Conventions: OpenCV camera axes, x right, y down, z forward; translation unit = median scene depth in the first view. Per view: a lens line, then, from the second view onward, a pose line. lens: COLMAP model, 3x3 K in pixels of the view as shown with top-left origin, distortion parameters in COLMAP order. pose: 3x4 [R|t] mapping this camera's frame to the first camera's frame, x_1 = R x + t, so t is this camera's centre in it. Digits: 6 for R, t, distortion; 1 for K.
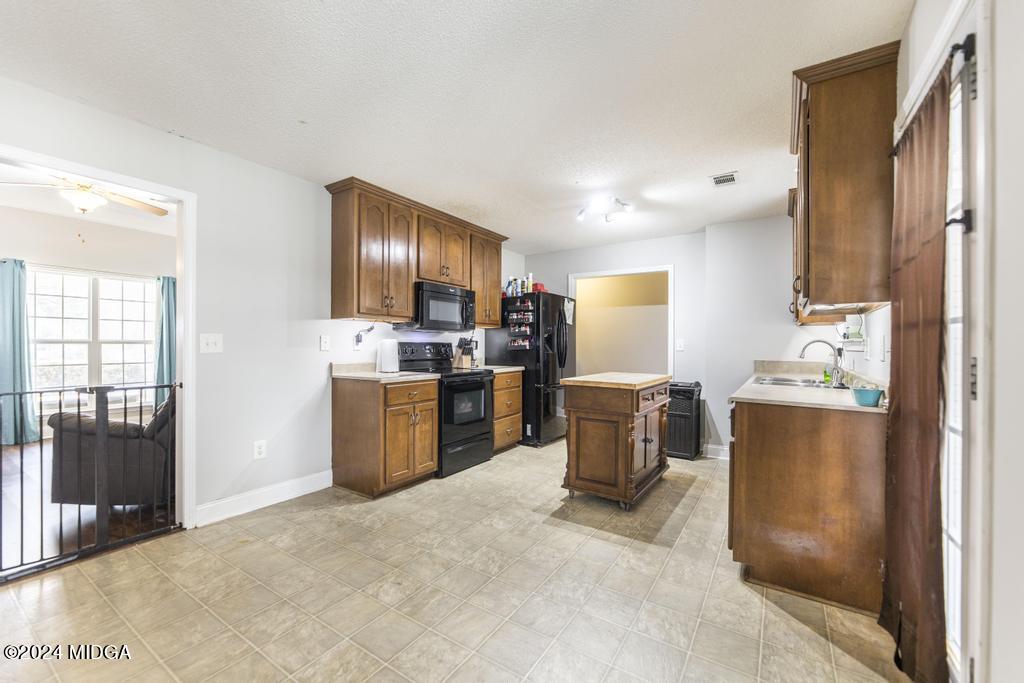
lens RADIAL K [[415.4, 0, 509.6], [0, 415.4, 346.2], [0, 0, 1]] dist [-0.001299, -0.000839]
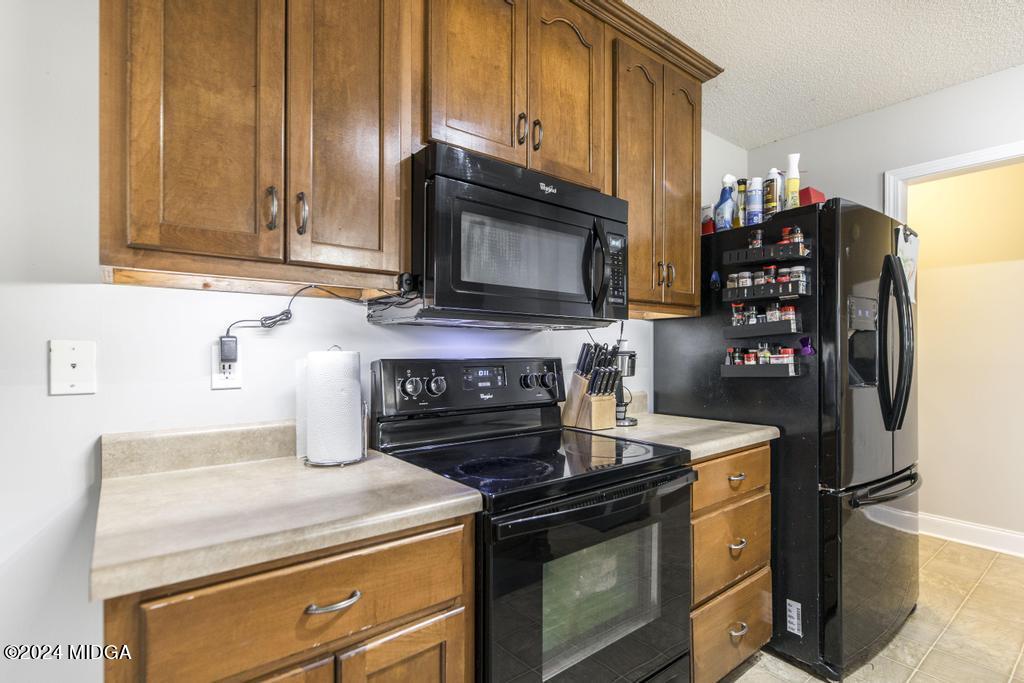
lens RADIAL K [[501.1, 0, 512.0], [0, 501.1, 341.5], [0, 0, 1]] dist [0.023486, -0.000023]
pose [[0.949955, -0.004701, -0.312353, -0.042947], [-0.000461, 0.999865, -0.016451, -0.014716], [0.312388, 0.015771, 0.949824, 0.557679]]
